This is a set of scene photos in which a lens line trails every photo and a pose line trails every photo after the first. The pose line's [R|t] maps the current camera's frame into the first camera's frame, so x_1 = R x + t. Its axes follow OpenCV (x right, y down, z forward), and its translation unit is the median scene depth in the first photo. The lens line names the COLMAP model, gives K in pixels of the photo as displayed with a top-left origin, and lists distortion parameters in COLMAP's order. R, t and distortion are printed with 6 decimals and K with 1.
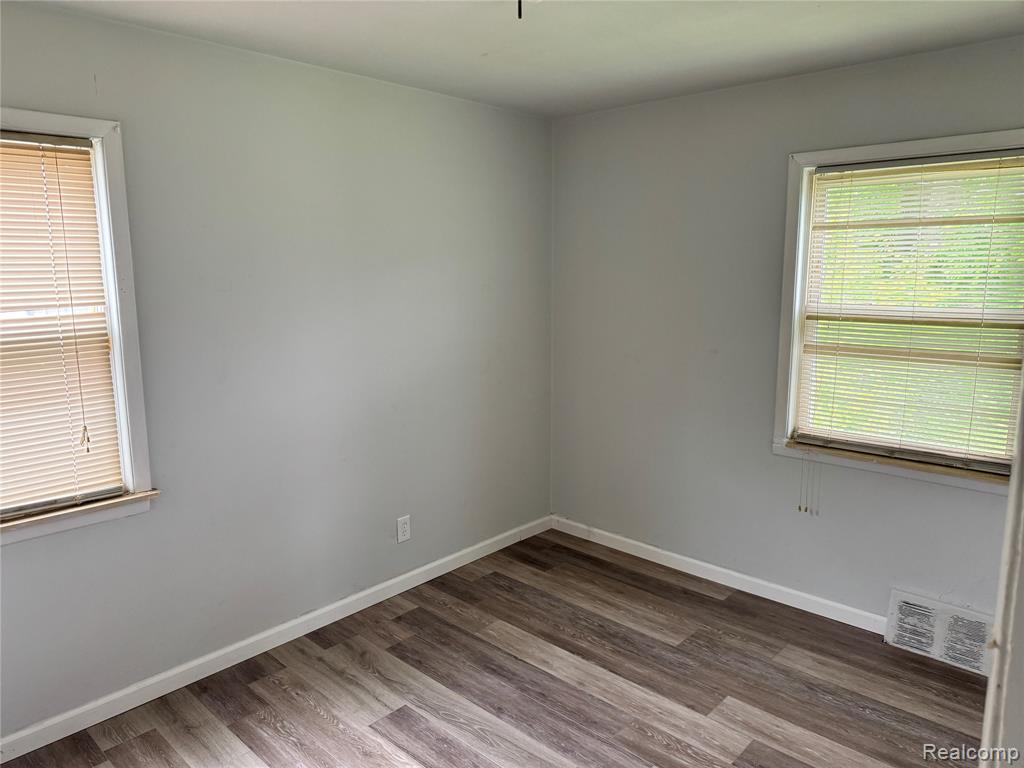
lens RADIAL K [[735.8, 0, 481.3], [0, 735.8, 383.3], [0, 0, 1]] dist [0.043203, -0.007478]
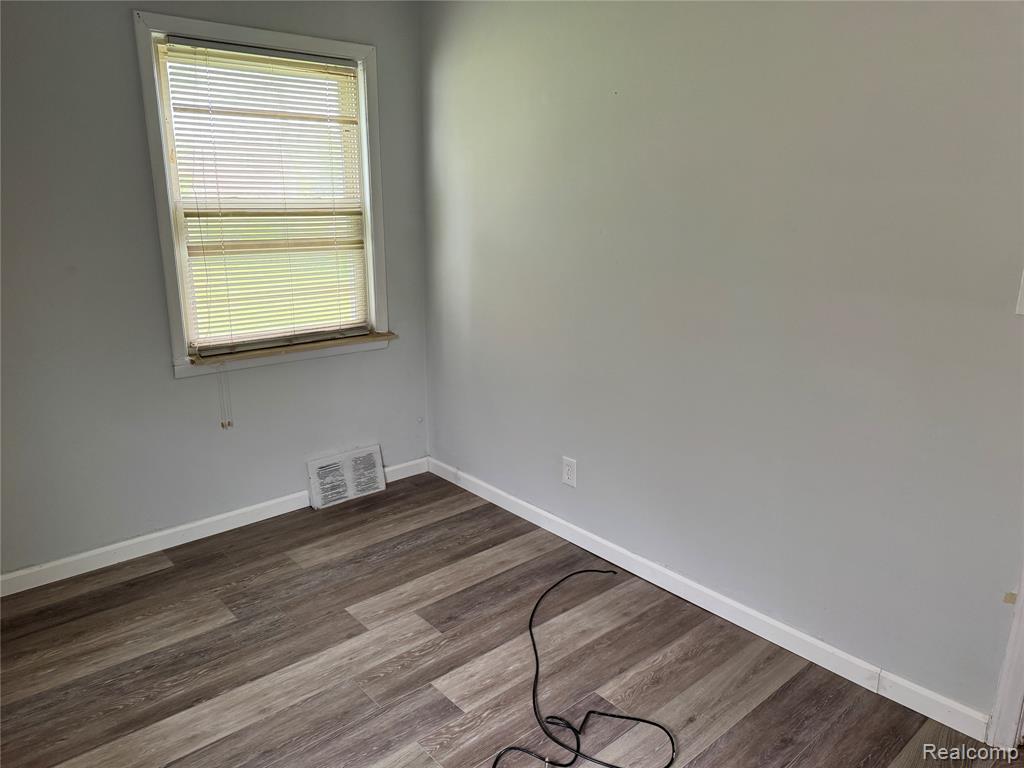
lens RADIAL K [[735.8, 0, 481.3], [0, 735.8, 383.3], [0, 0, 1]] dist [0.043203, -0.007478]
pose [[0.091574, -0.242760, 0.965755, -0.458762], [0.159951, 0.960822, 0.226354, -0.043031], [-0.982868, 0.133745, 0.126815, 0.607735]]
